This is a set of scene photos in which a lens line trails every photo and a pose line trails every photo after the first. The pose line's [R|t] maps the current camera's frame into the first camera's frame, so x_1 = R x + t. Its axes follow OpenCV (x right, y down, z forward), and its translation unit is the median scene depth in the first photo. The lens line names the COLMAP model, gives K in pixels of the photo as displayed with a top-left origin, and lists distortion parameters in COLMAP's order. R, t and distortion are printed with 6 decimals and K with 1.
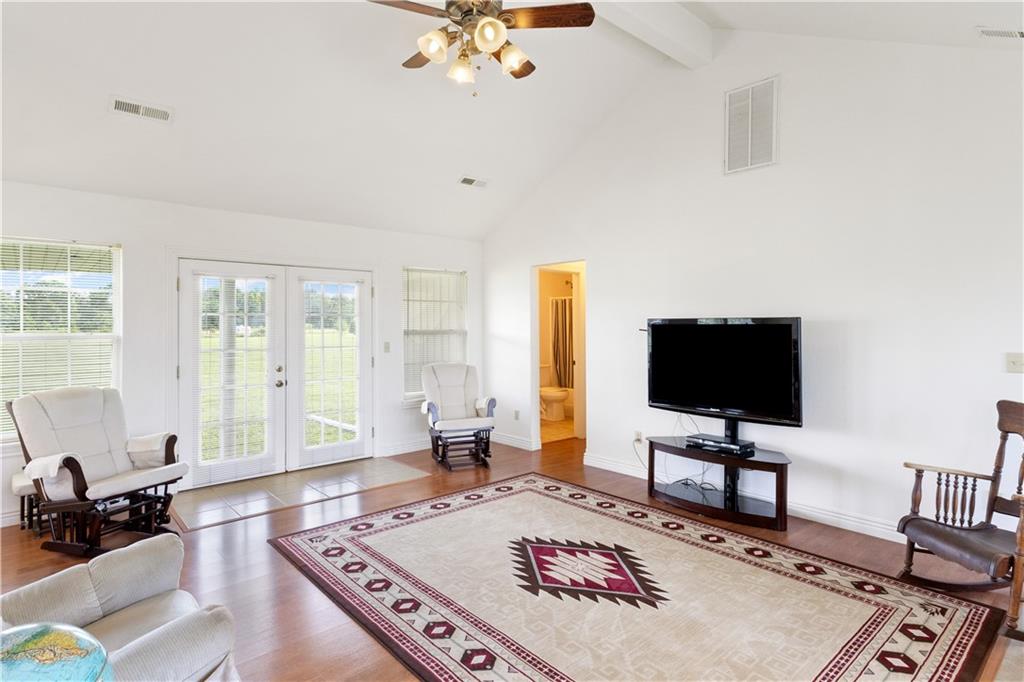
lens RADIAL K [[545.6, 0, 508.2], [0, 545.6, 336.7], [0, 0, 1]] dist [0.027558, 0.000627]
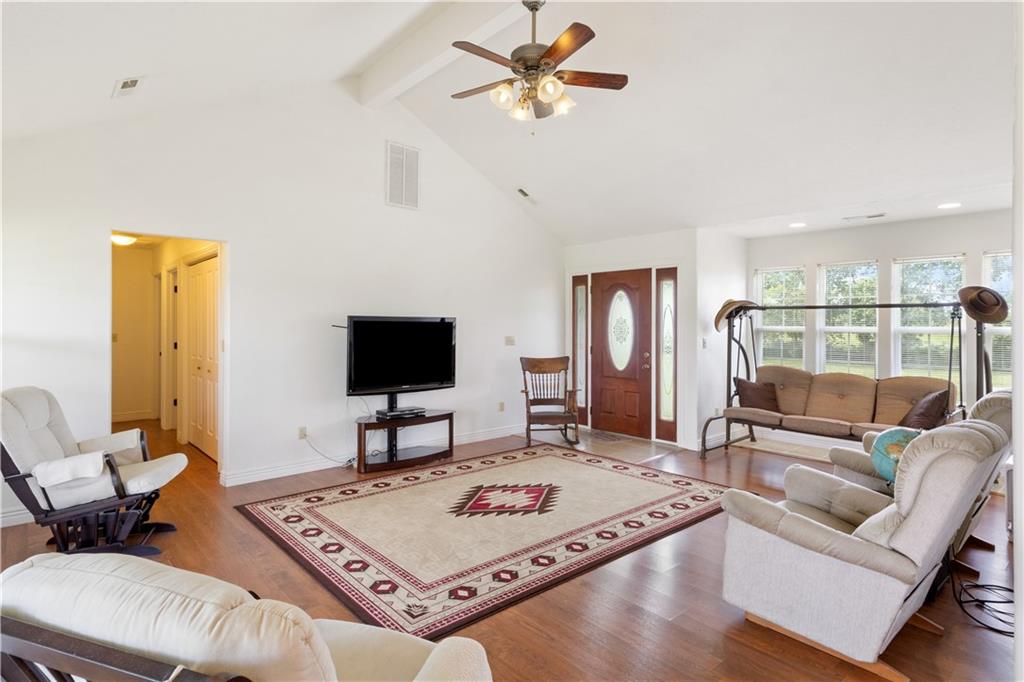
lens RADIAL K [[545.6, 0, 507.9], [0, 545.6, 334.7], [0, 0, 1]] dist [0.027558, 0.000627]
pose [[-0.000326, -0.022966, 0.999736, -1.044811], [0.010659, 0.999679, 0.022968, -0.020713], [-0.999943, 0.010664, -0.000081, 0.841063]]
